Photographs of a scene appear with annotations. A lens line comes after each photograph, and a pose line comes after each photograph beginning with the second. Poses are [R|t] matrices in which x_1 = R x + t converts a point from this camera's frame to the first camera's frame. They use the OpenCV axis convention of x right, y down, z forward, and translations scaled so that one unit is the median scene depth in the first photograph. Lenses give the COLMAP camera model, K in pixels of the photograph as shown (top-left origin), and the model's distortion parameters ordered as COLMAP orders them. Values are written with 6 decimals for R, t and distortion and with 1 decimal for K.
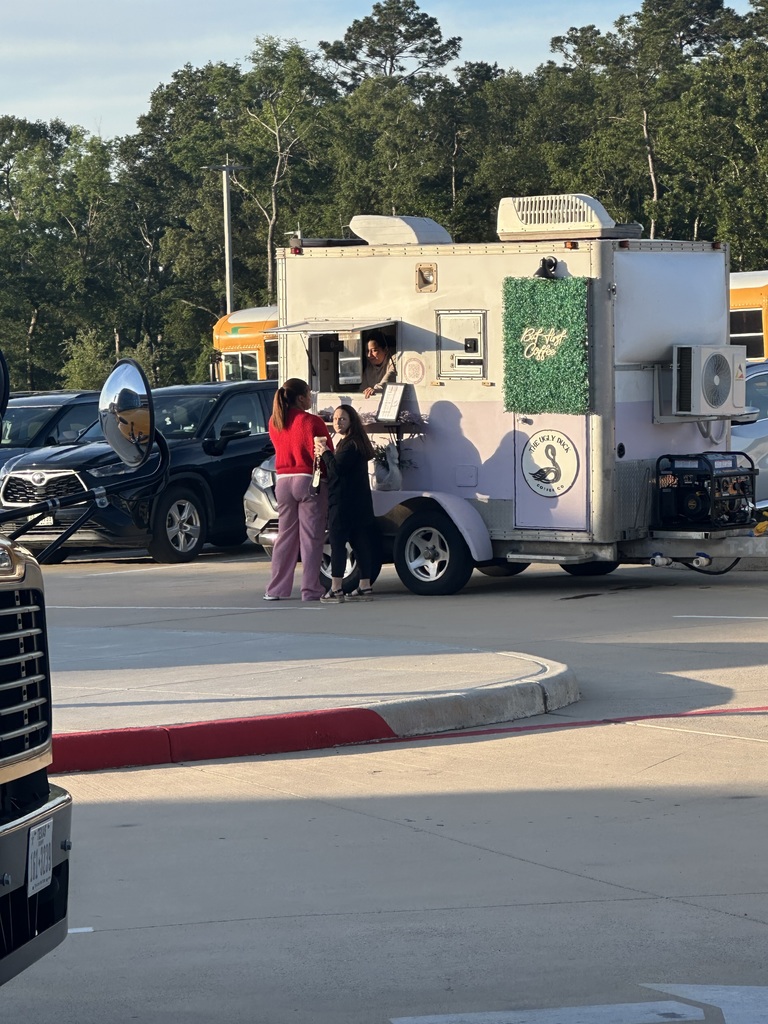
lens RADIAL K [[3723.4, 0, 384.0], [0, 3723.4, 512.0], [0, 0, 1]] dist [-0.433924, 5.620701]
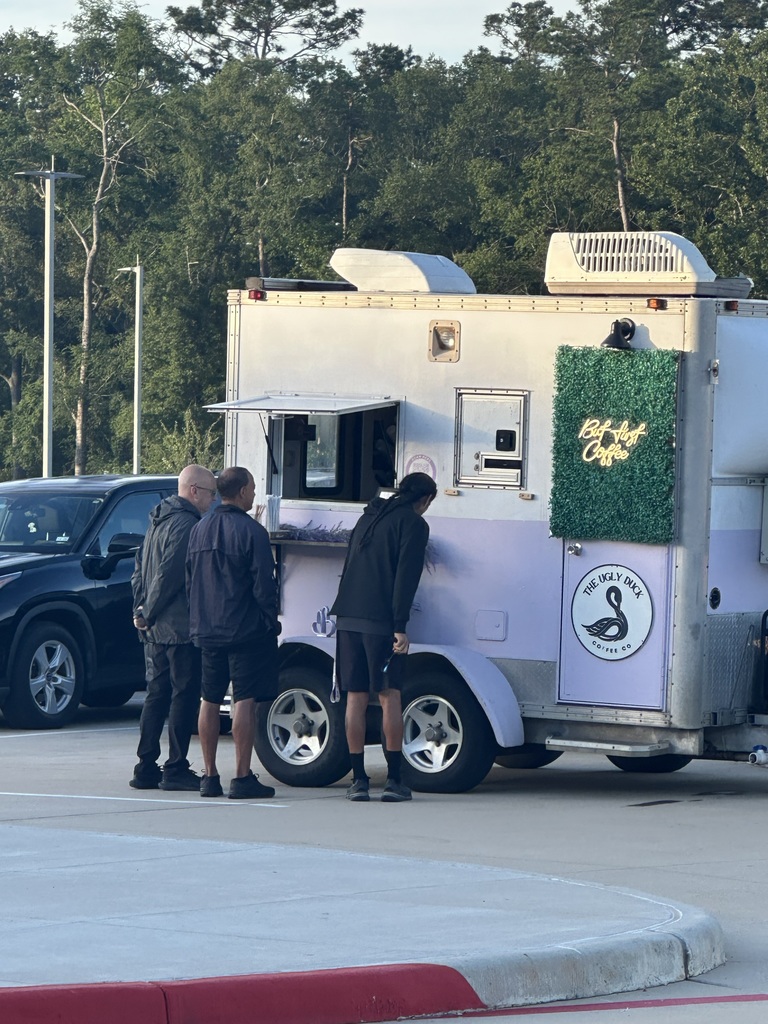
lens RADIAL K [[5107.0, 0, 384.0], [0, 5107.0, 512.0], [0, 0, 1]] dist [-0.295957, -10.166177]
pose [[0.998448, 0.042094, 0.036457, -0.033033], [-0.041012, 0.998711, -0.029921, -0.001368], [-0.037670, 0.028380, 0.998887, 0.035632]]
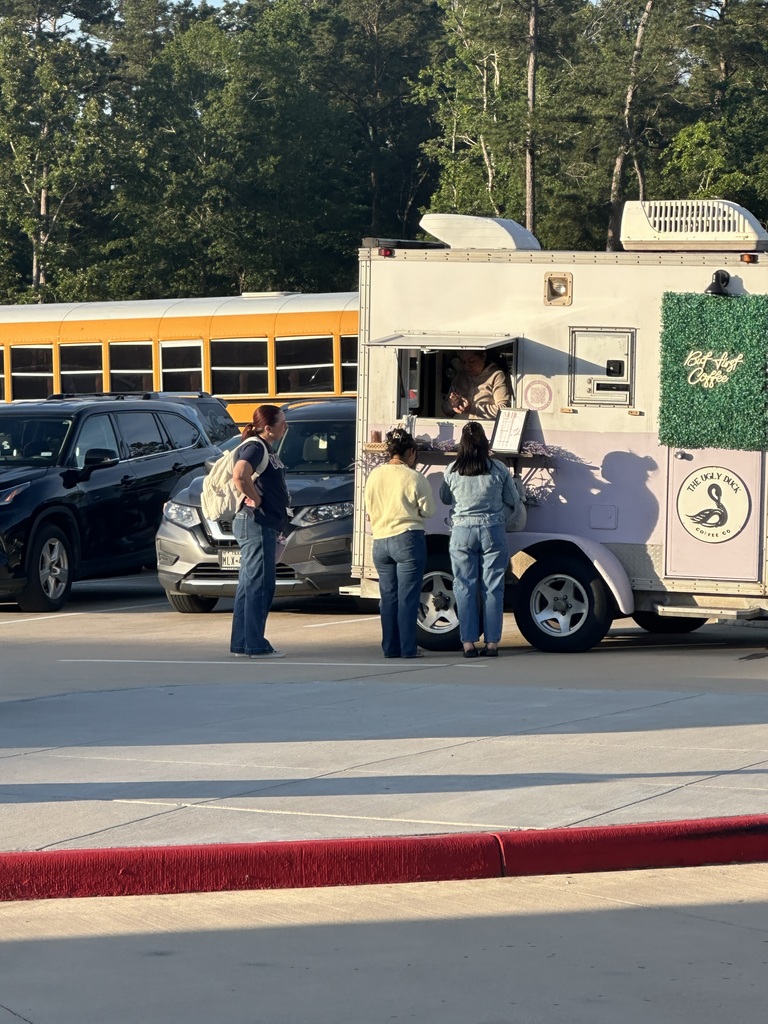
lens RADIAL K [[4335.9, 0, 384.0], [0, 4335.9, 512.0], [0, 0, 1]] dist [-0.155070, -1.135747]
pose [[0.964985, 0.022169, 0.261368, -0.286035], [-0.018576, 0.999696, -0.016211, 0.006440], [-0.261648, 0.010788, 0.965103, 0.027815]]
